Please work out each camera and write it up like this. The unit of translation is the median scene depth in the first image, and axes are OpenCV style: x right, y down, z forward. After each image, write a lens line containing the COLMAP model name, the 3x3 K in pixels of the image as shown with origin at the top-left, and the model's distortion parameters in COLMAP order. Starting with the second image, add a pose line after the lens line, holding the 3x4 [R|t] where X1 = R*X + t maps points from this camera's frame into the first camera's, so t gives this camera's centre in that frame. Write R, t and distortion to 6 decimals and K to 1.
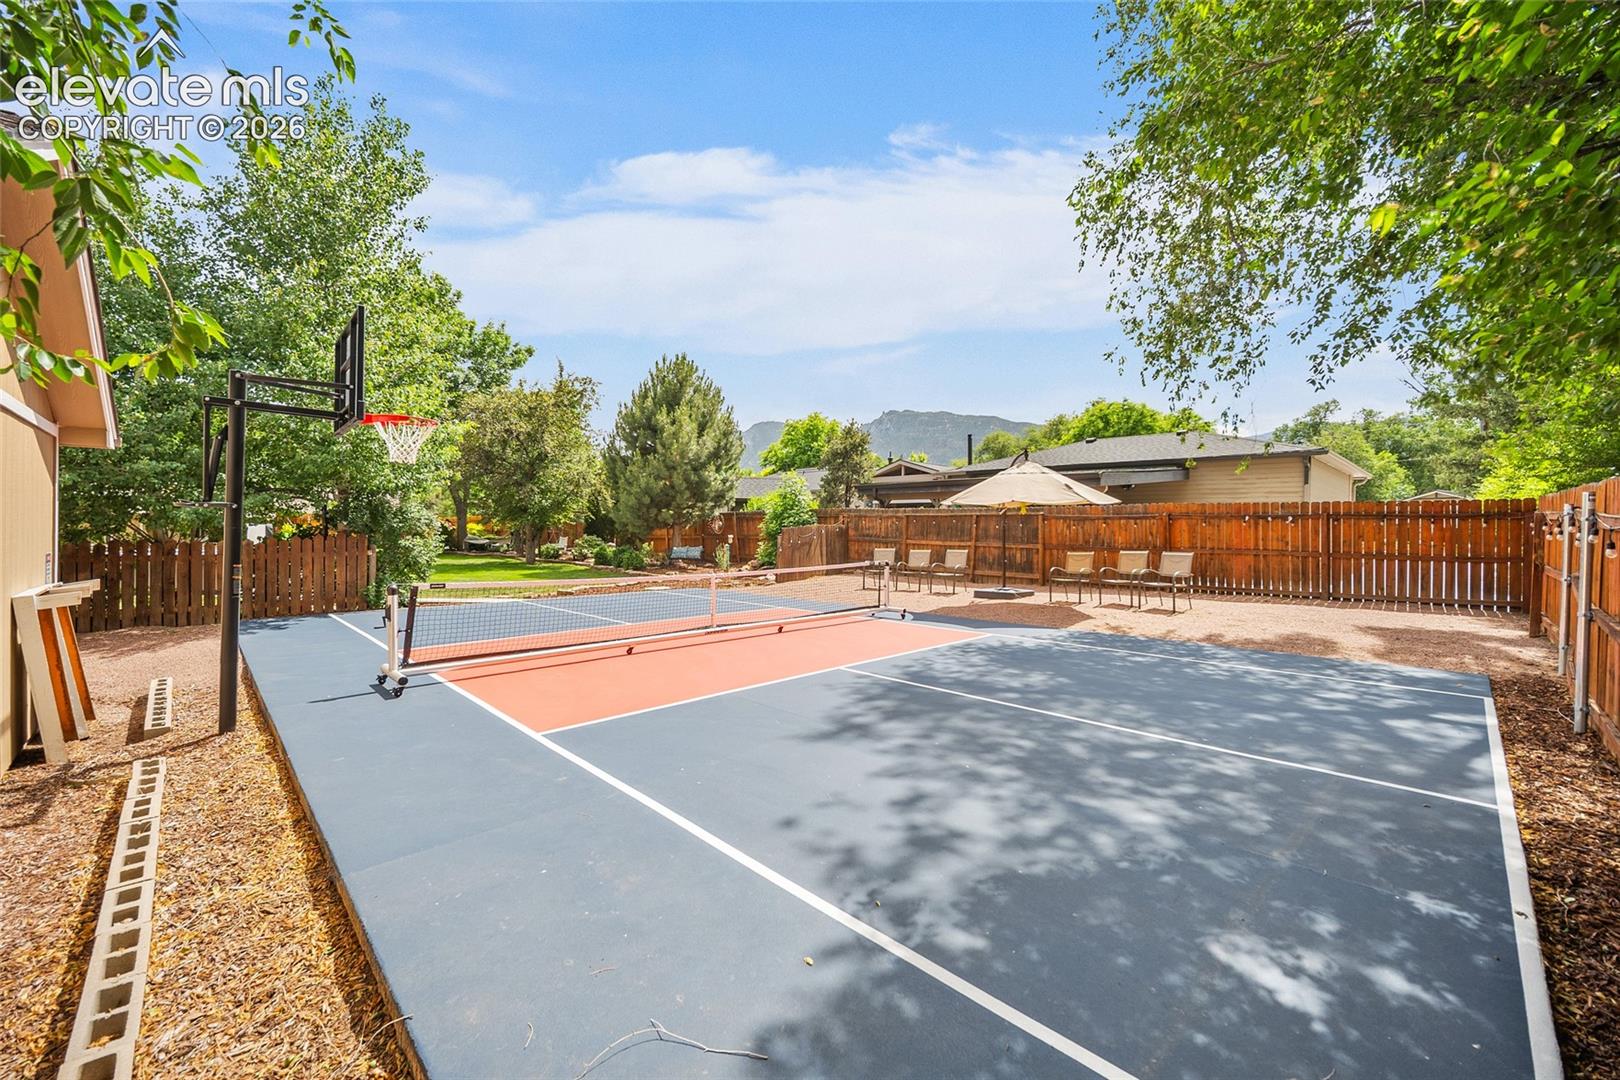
lens RADIAL K [[639.7, 0, 810.6], [0, 639.7, 538.7], [0, 0, 1]] dist [-0.002849, -0.000859]
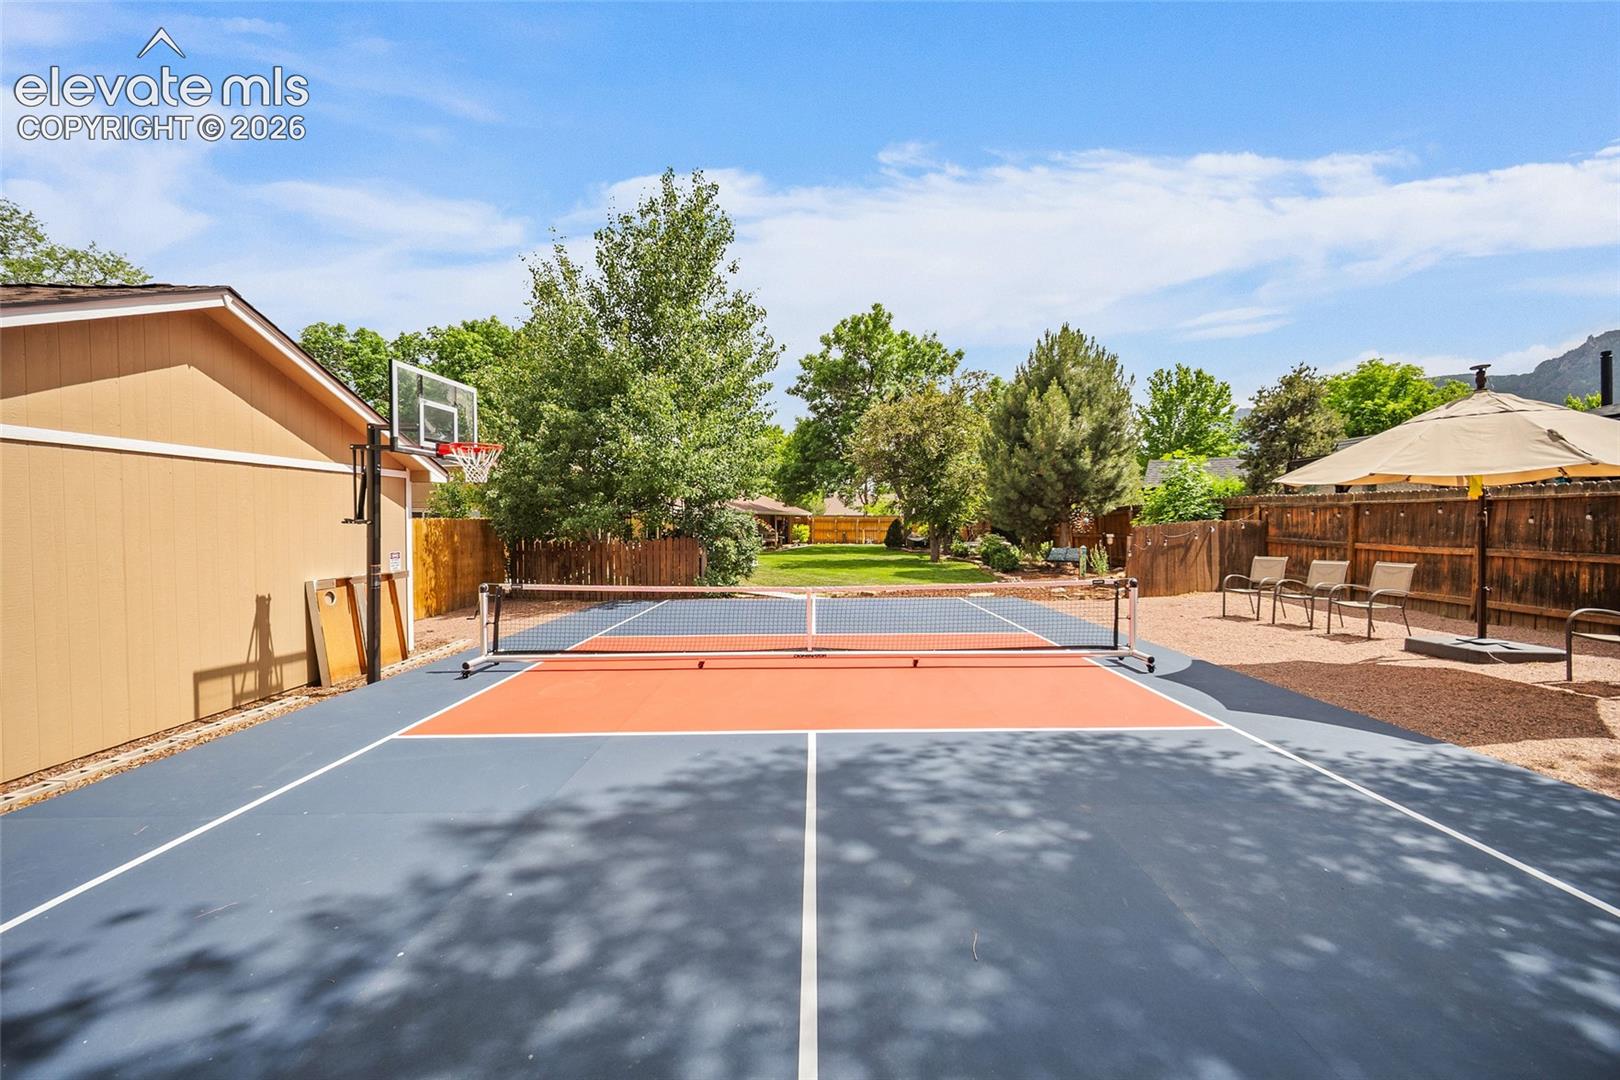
lens RADIAL K [[639.7, 0, 809.6], [0, 639.7, 533.0], [0, 0, 1]] dist [-0.002849, -0.000859]
pose [[0.719375, -0.001478, -0.694621, 0.269452], [0.000756, 0.999999, -0.001344, -0.009998], [0.694622, 0.000442, 0.719375, 0.240189]]
